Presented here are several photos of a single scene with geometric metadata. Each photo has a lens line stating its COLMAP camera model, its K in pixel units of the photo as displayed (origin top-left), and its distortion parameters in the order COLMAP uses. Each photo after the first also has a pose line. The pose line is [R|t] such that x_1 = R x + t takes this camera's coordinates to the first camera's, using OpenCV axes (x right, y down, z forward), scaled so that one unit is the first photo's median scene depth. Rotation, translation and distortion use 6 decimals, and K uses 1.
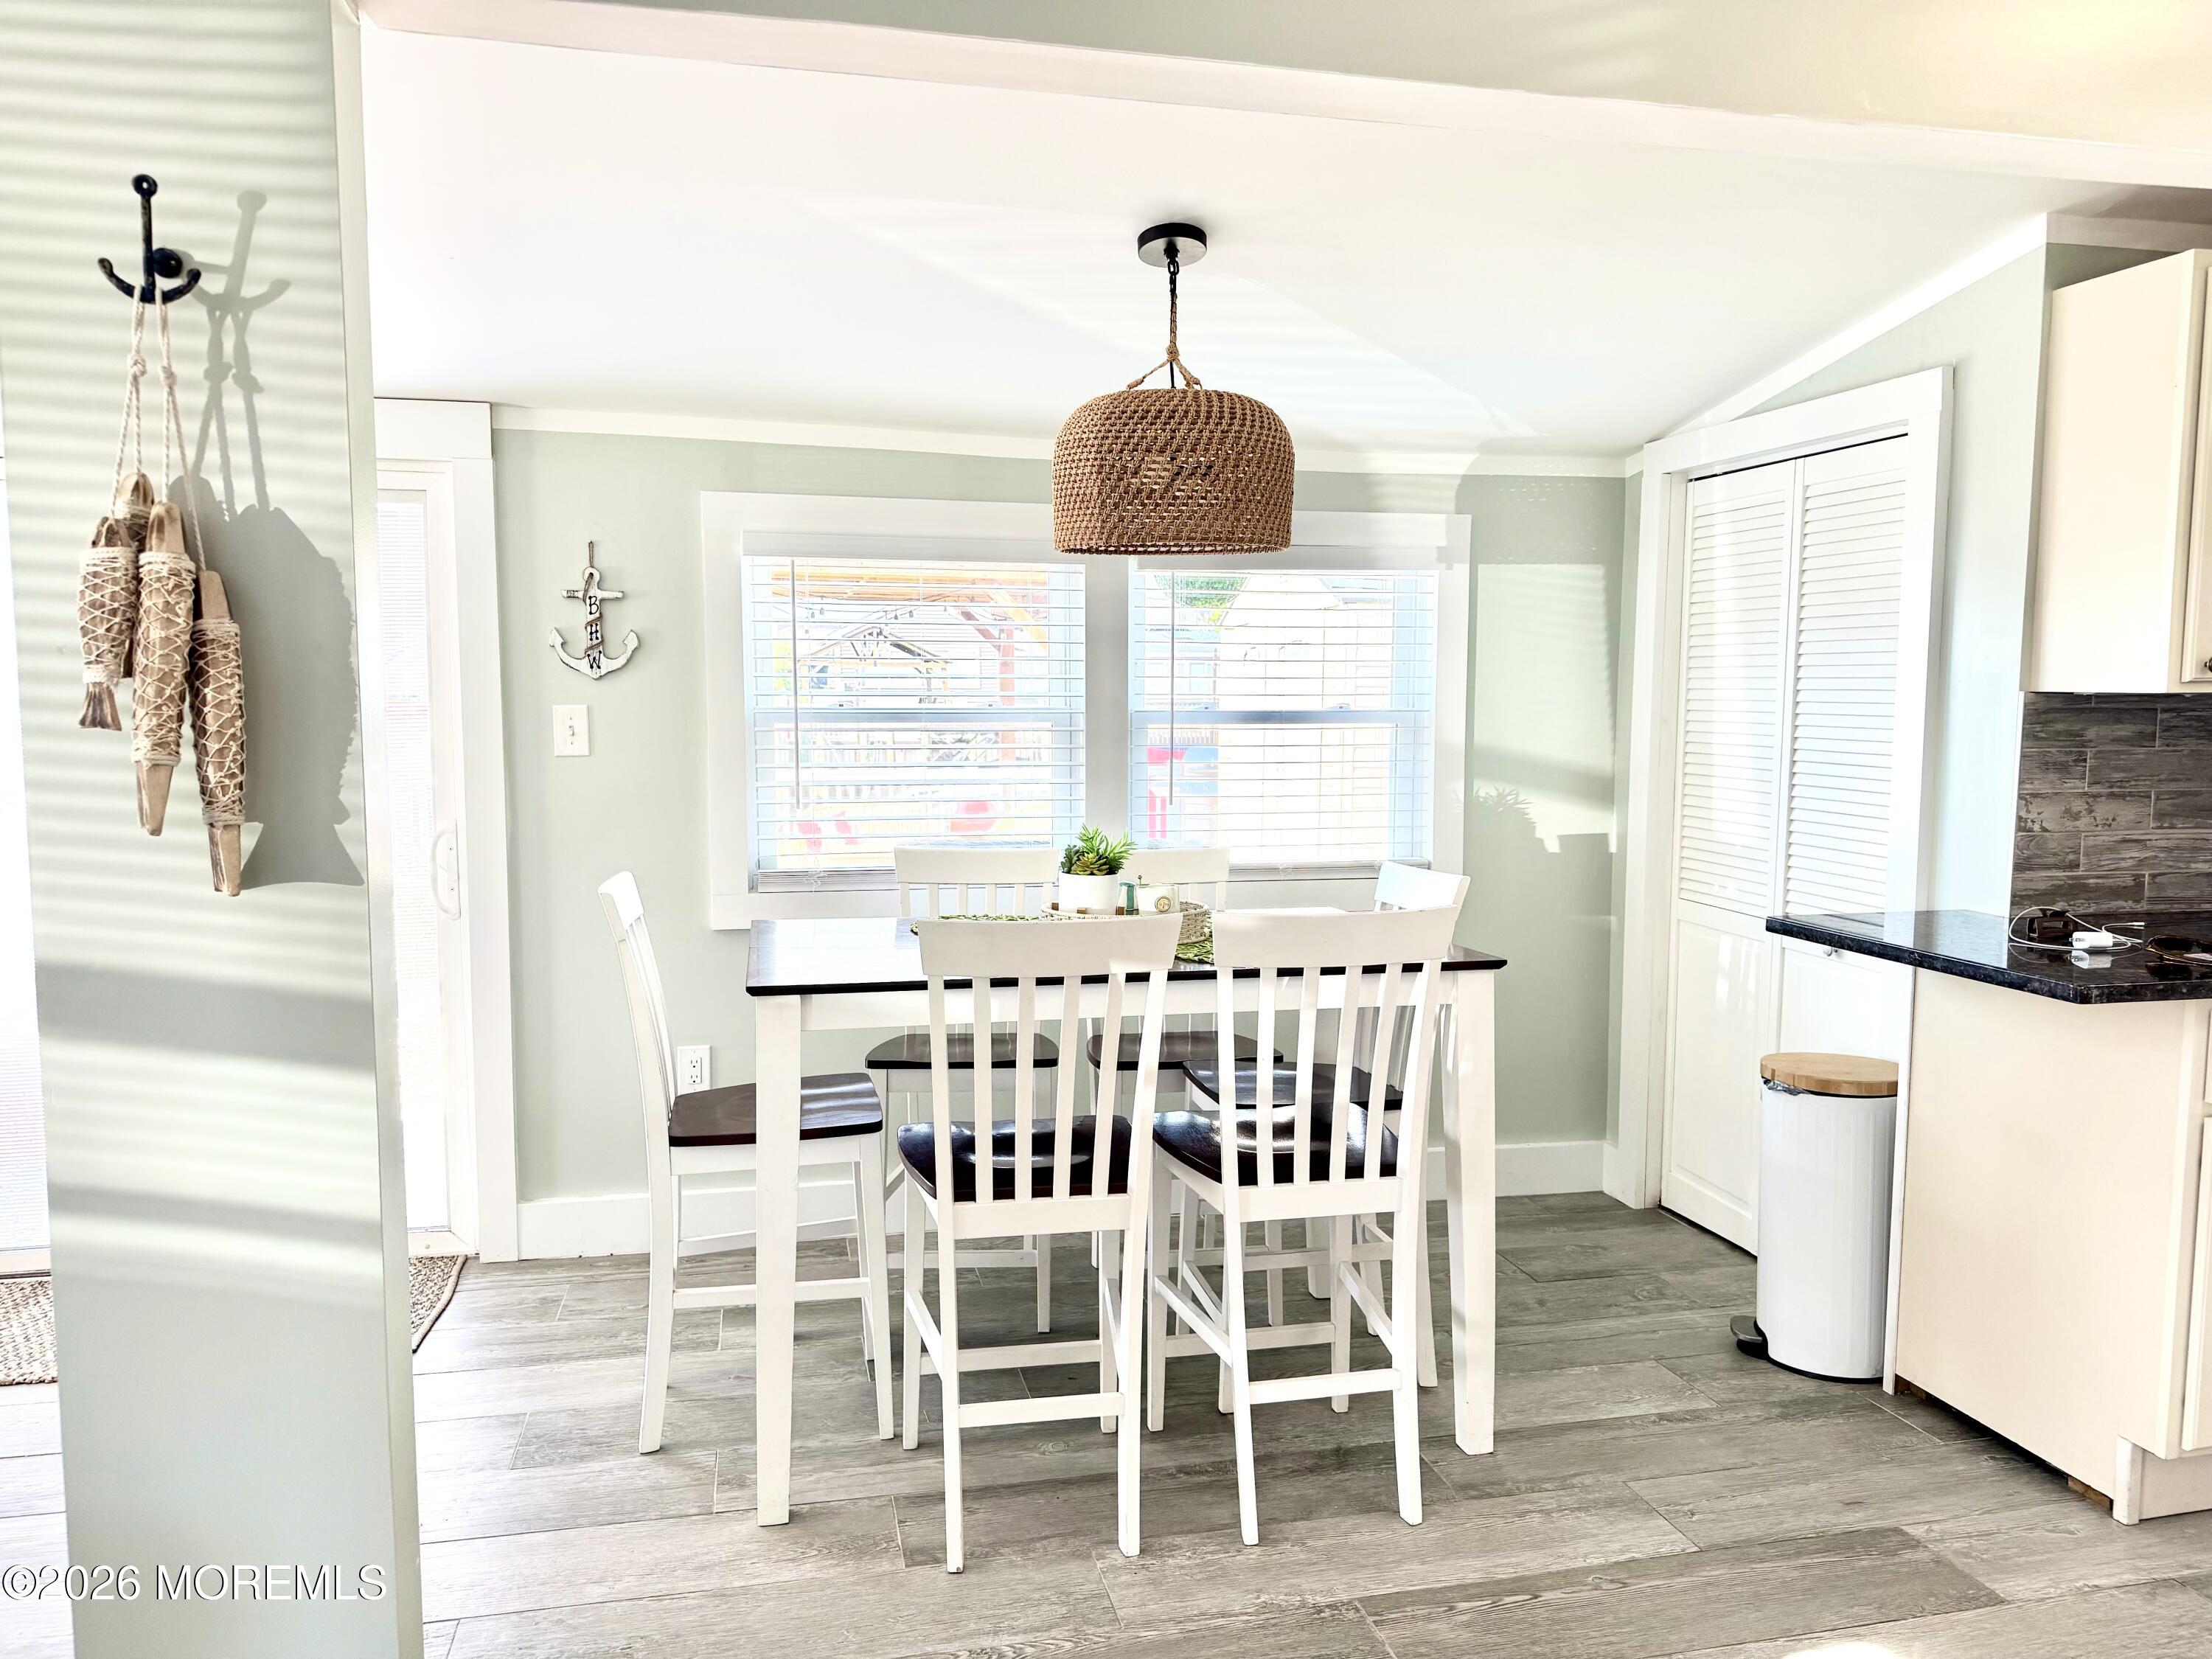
lens RADIAL K [[1539.6, 0, 1105.2], [0, 1539.6, 829.3], [0, 0, 1]] dist [0.073623, -0.093057]
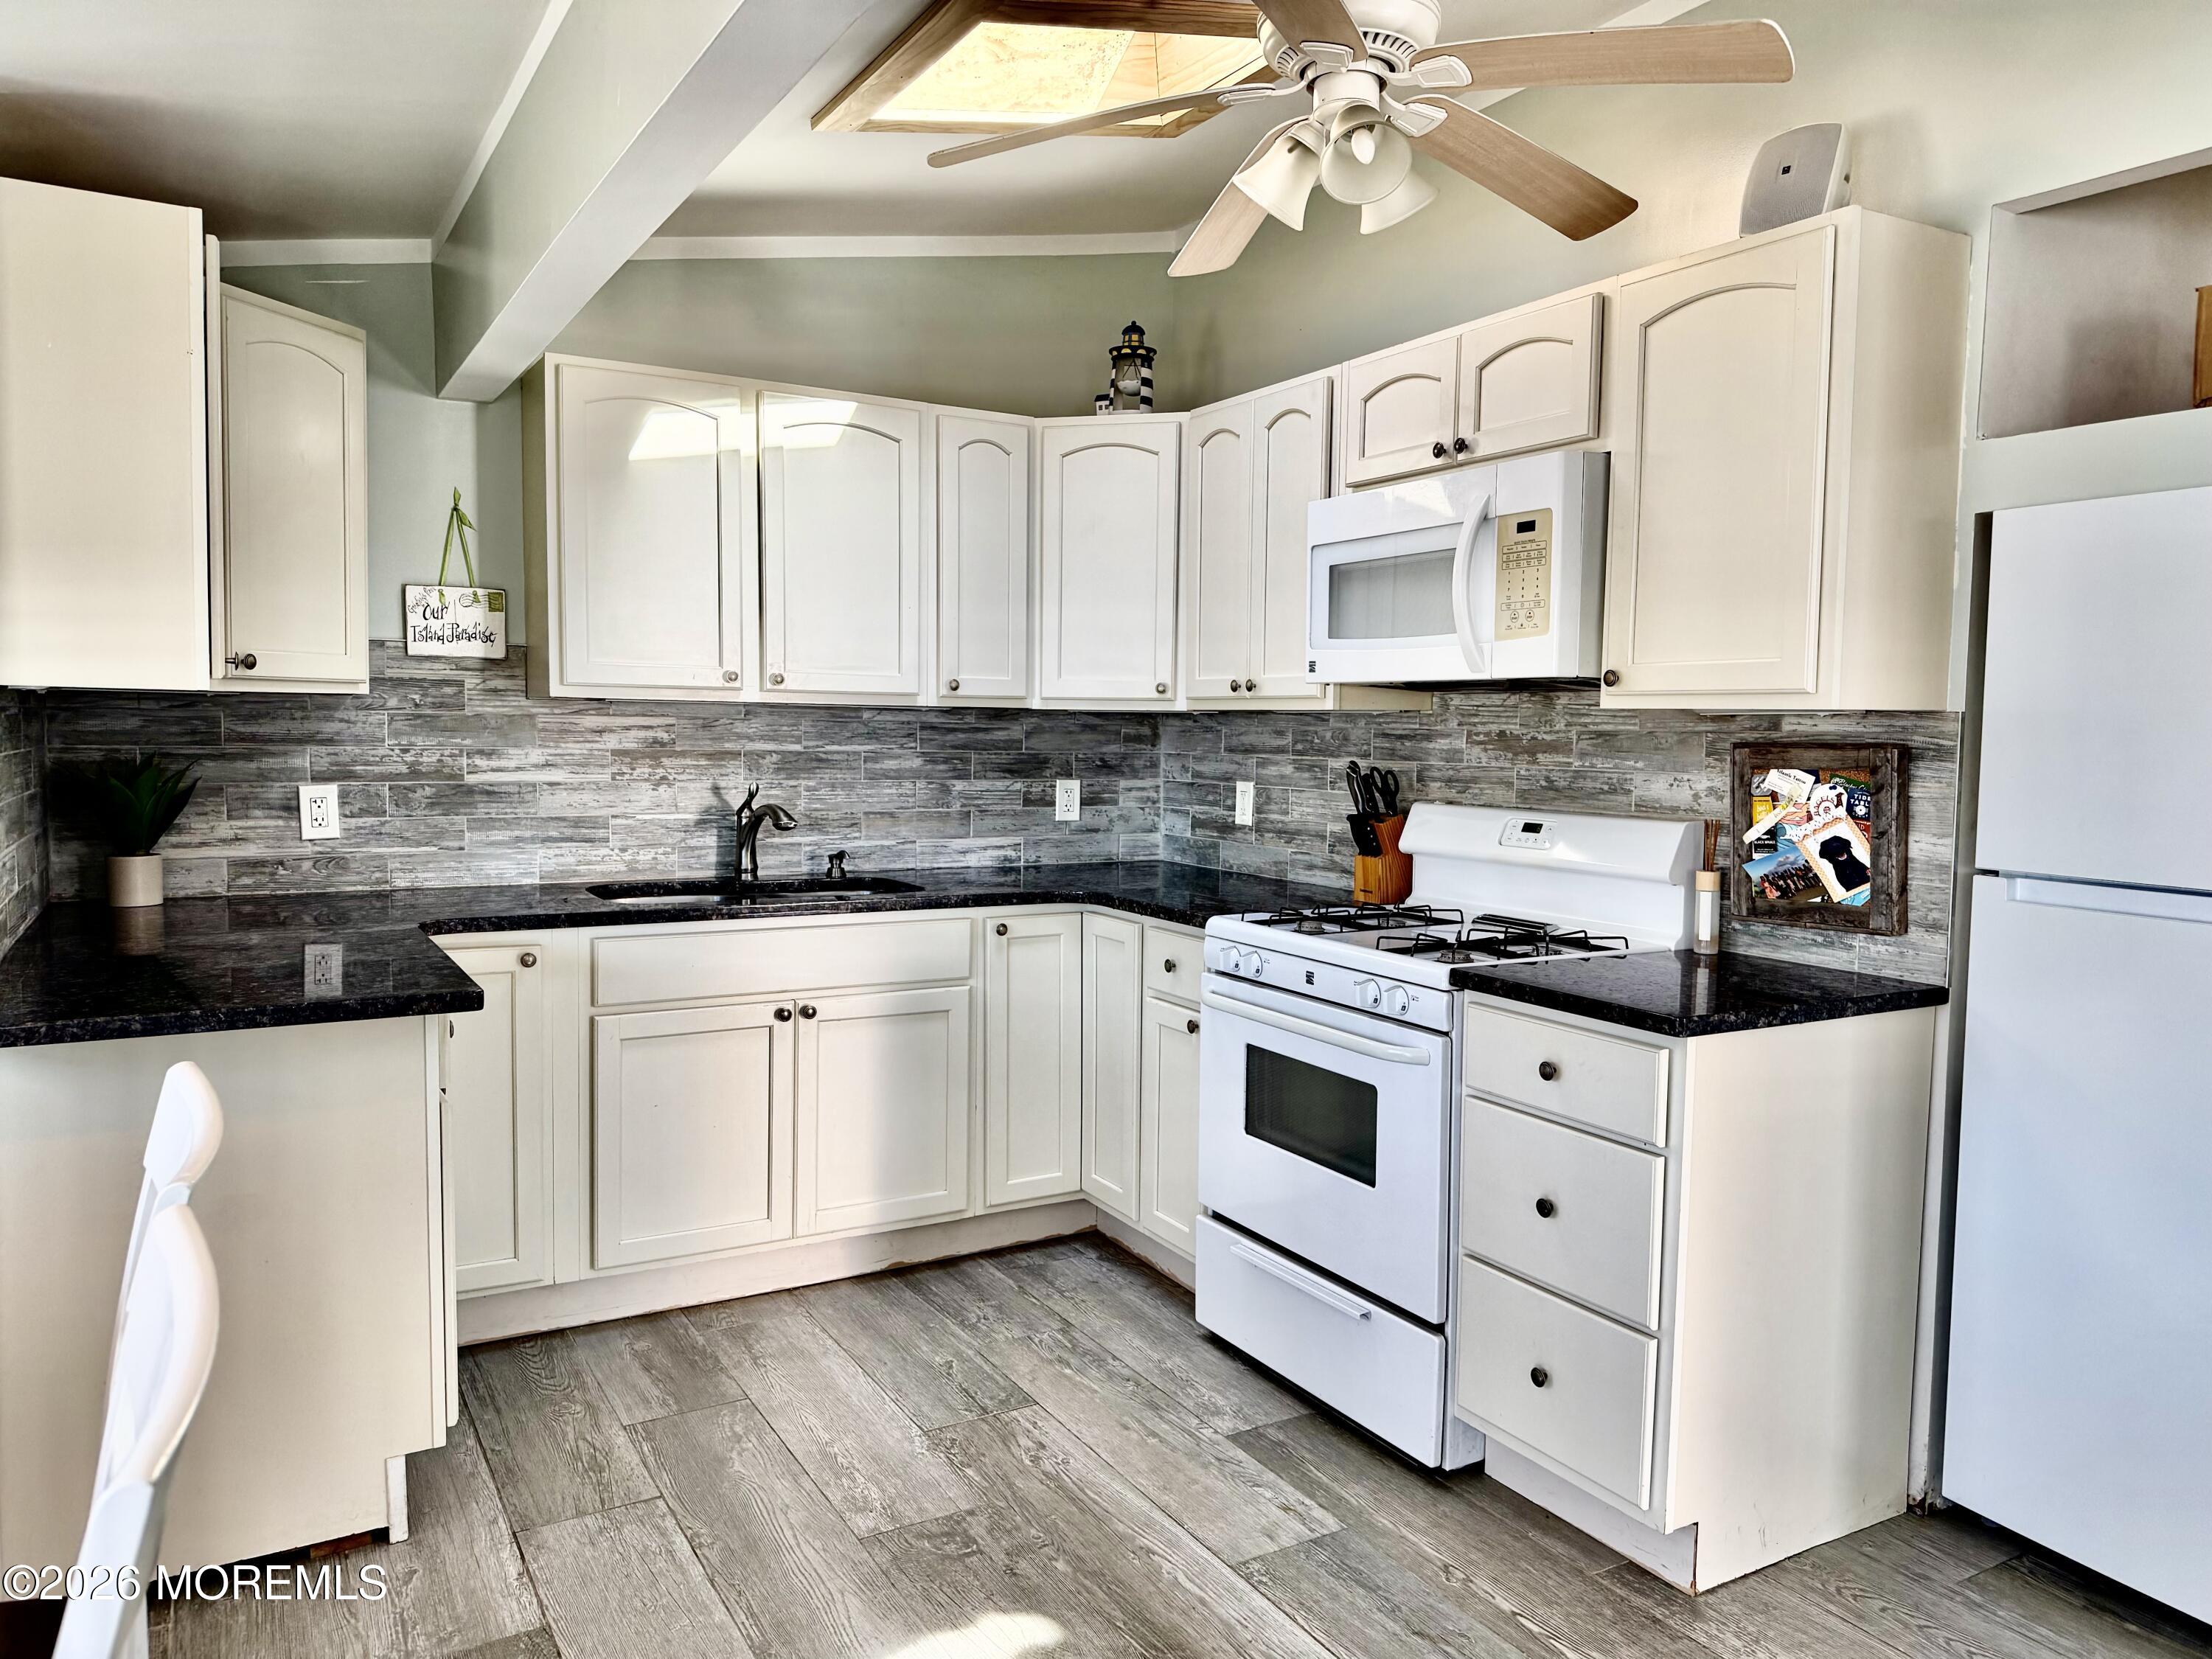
lens RADIAL K [[1539.6, 0, 1116.2], [0, 1539.6, 821.3], [0, 0, 1]] dist [0.073623, -0.093057]
pose [[-0.316682, -0.067663, 0.946115, -0.336468], [0.067584, 0.993308, 0.093659, -0.056562], [-0.946121, 0.093603, -0.309990, 0.728454]]
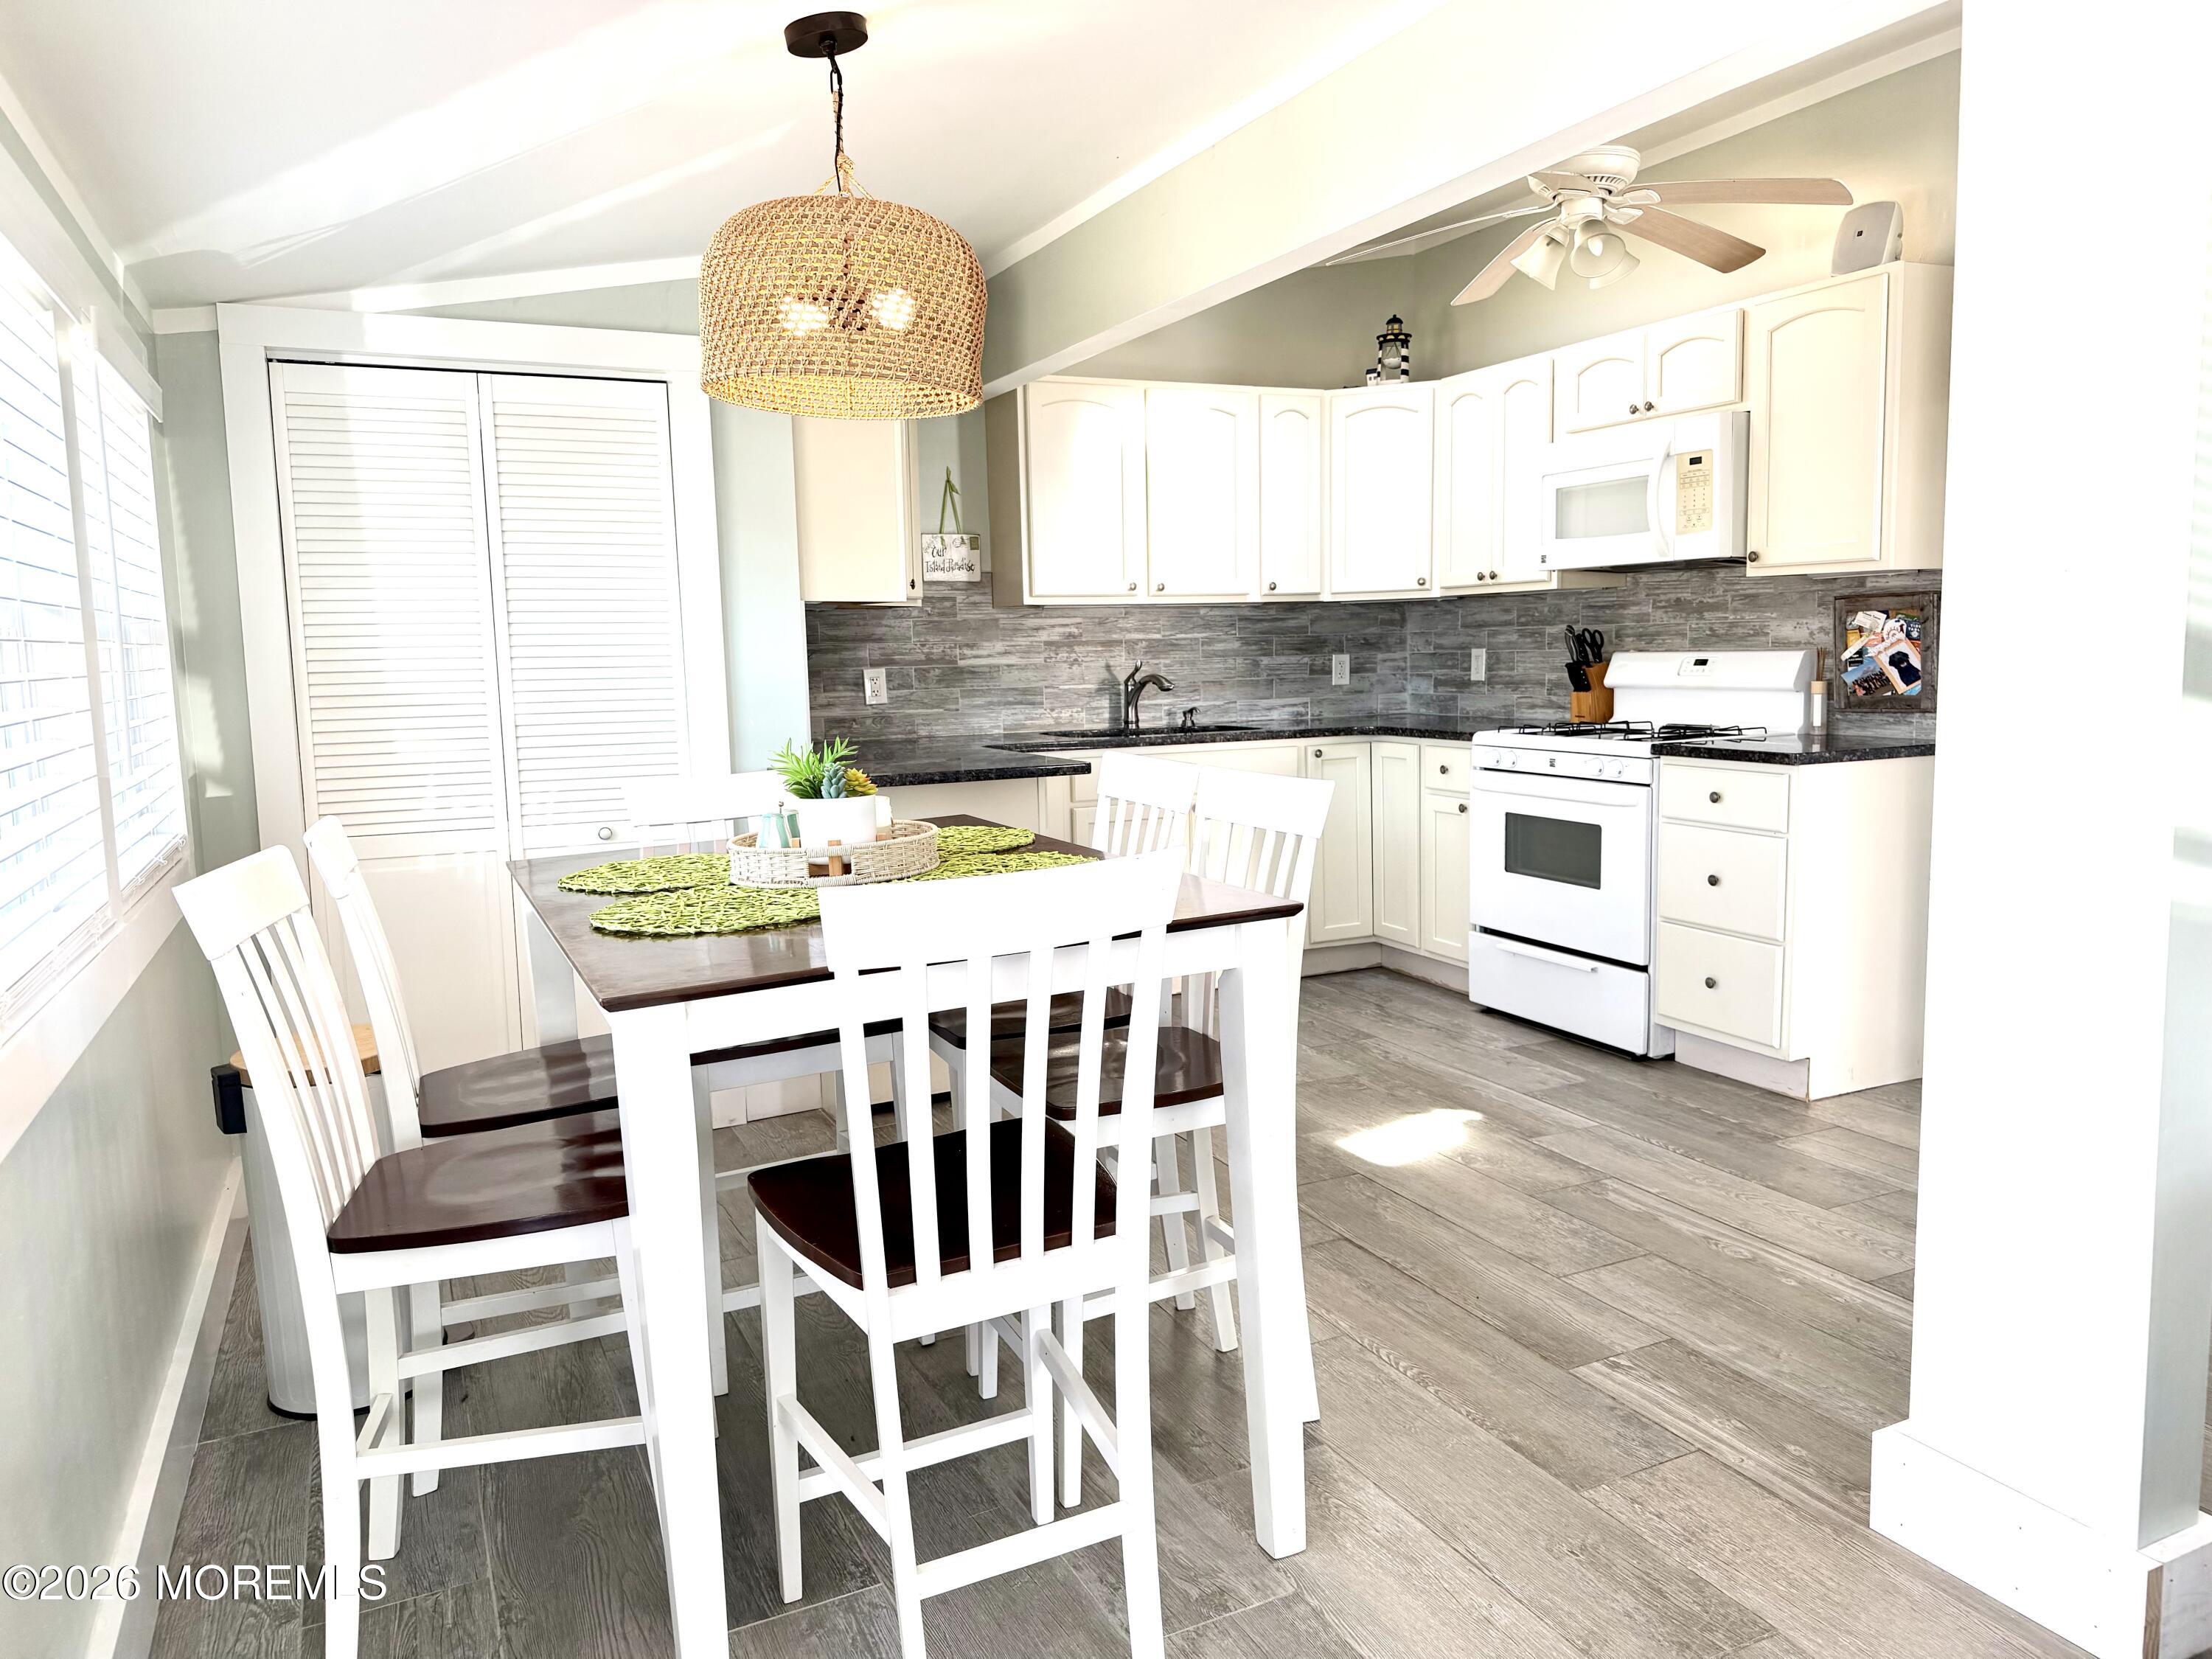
lens RADIAL K [[1539.6, 0, 1120.0], [0, 1539.6, 824.7], [0, 0, 1]] dist [0.073623, -0.093057]
pose [[-0.237389, -0.113557, 0.964755, -0.839900], [0.108894, 0.983773, 0.142590, -0.060642], [-0.965292, 0.138906, -0.221171, 1.080800]]
